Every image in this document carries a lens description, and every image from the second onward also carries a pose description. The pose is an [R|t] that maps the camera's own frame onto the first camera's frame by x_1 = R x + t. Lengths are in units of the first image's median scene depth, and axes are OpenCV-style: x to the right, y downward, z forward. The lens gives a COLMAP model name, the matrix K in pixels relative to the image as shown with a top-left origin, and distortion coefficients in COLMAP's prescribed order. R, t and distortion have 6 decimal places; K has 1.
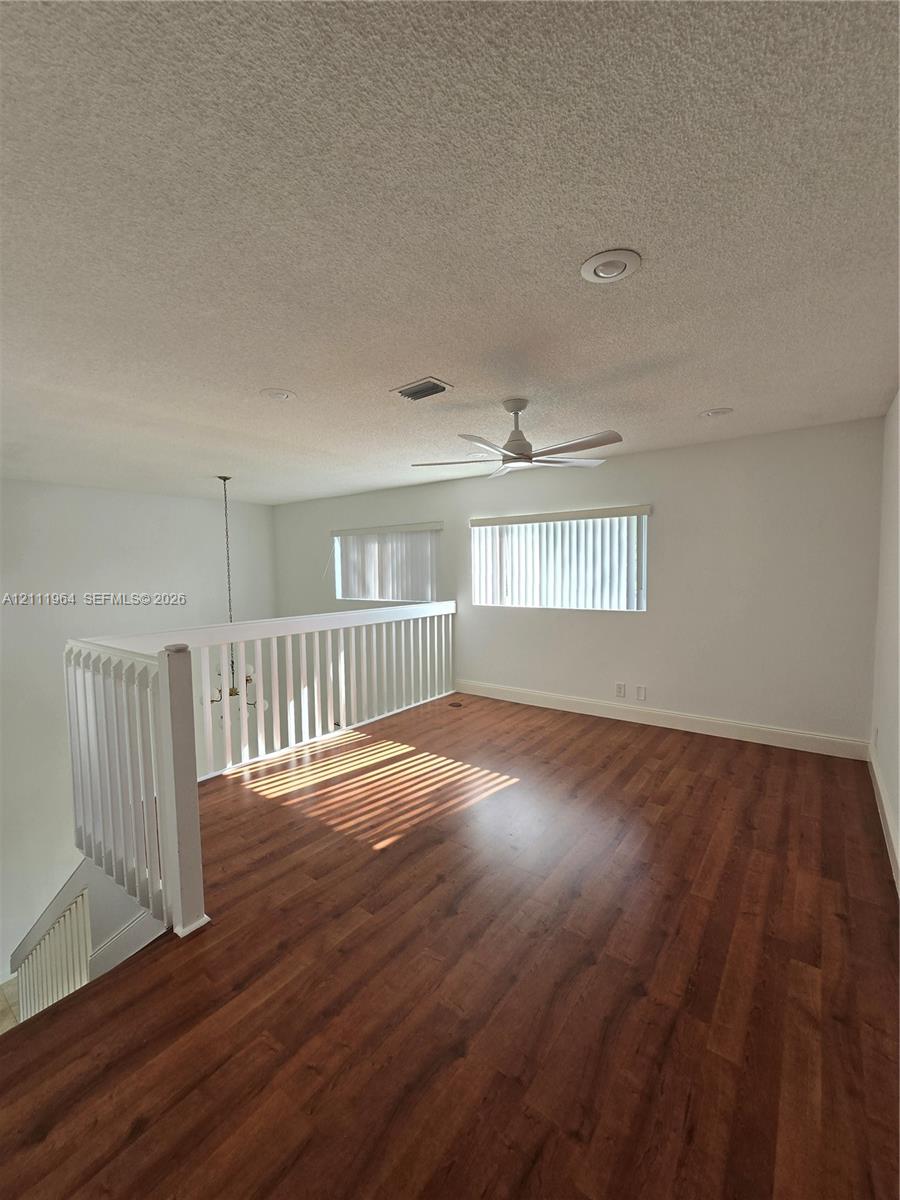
lens RADIAL K [[496.0, 0, 440.4], [0, 496.0, 601.2], [0, 0, 1]] dist [-0.004468, 0.001847]
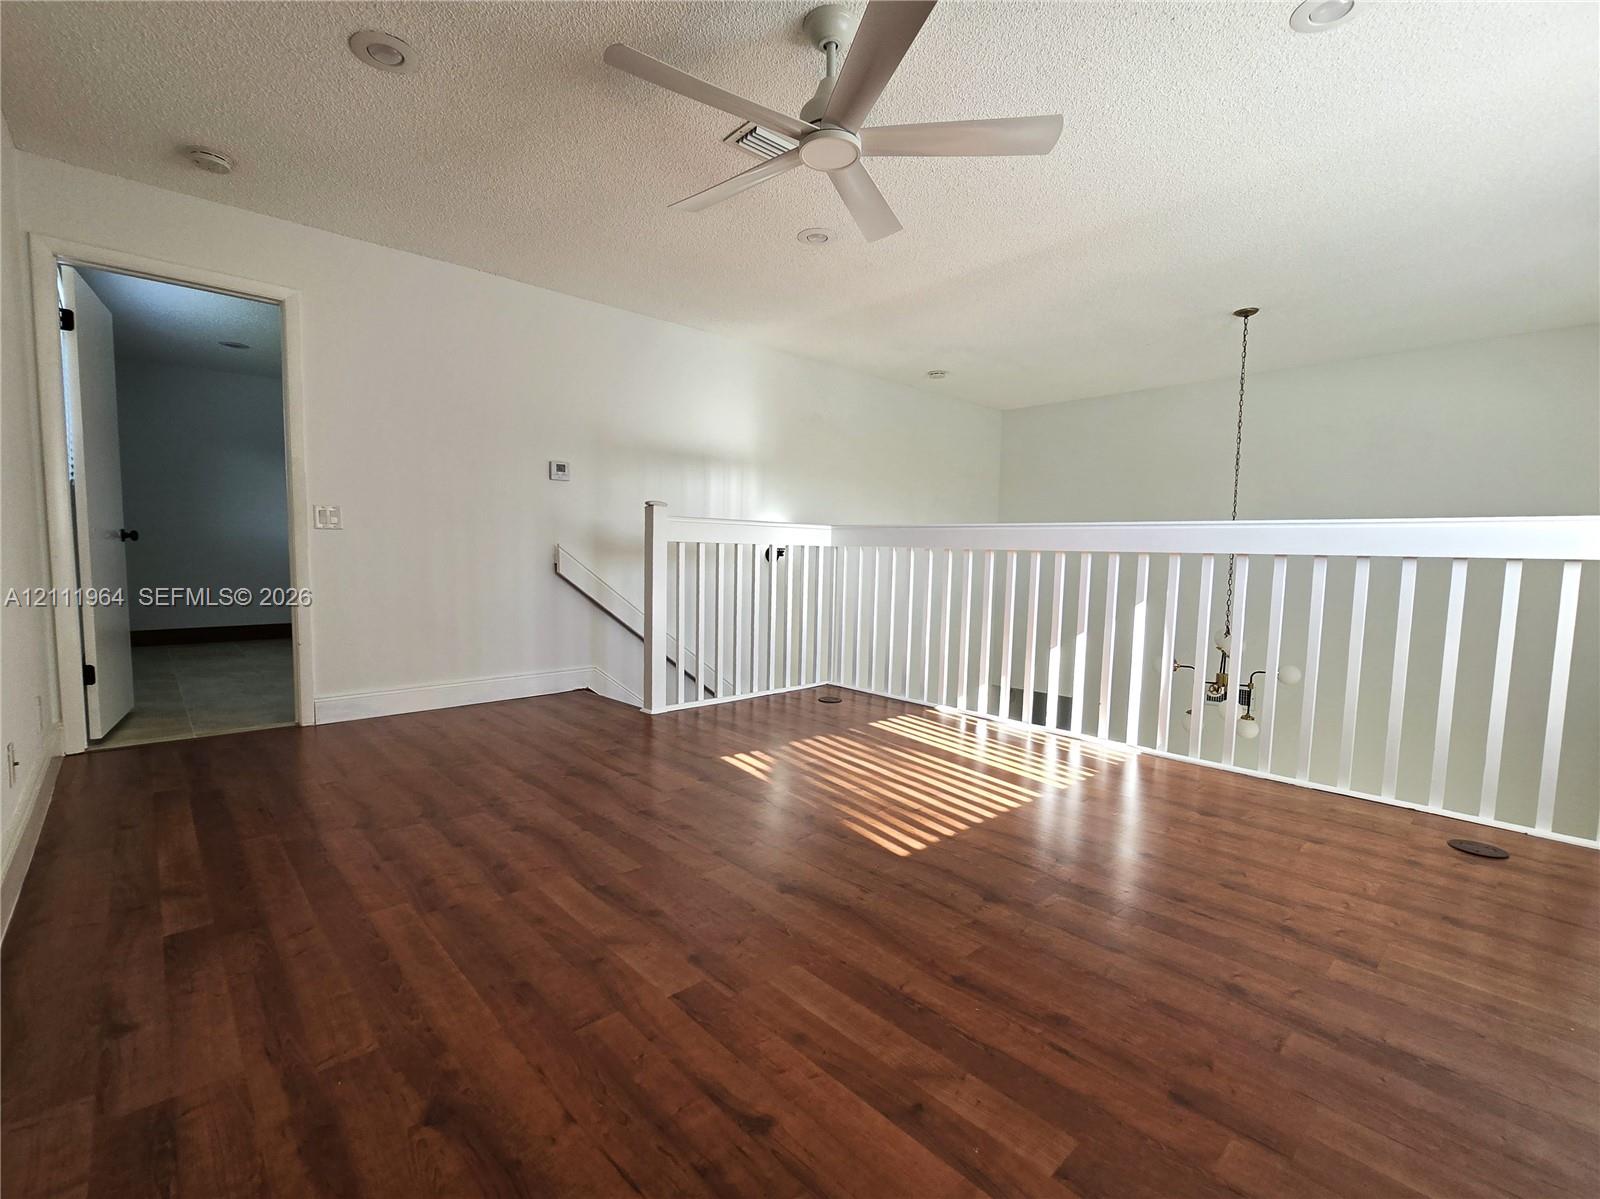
lens RADIAL K [[661.3, 0, 785.6], [0, 661.3, 595.0], [0, 0, 1]] dist [-0.004468, 0.001847]
pose [[-0.139417, 0.095044, -0.985662, 0.736868], [-0.082157, 0.990841, 0.107164, 0.067487], [0.986820, 0.095919, -0.130332, 0.943118]]
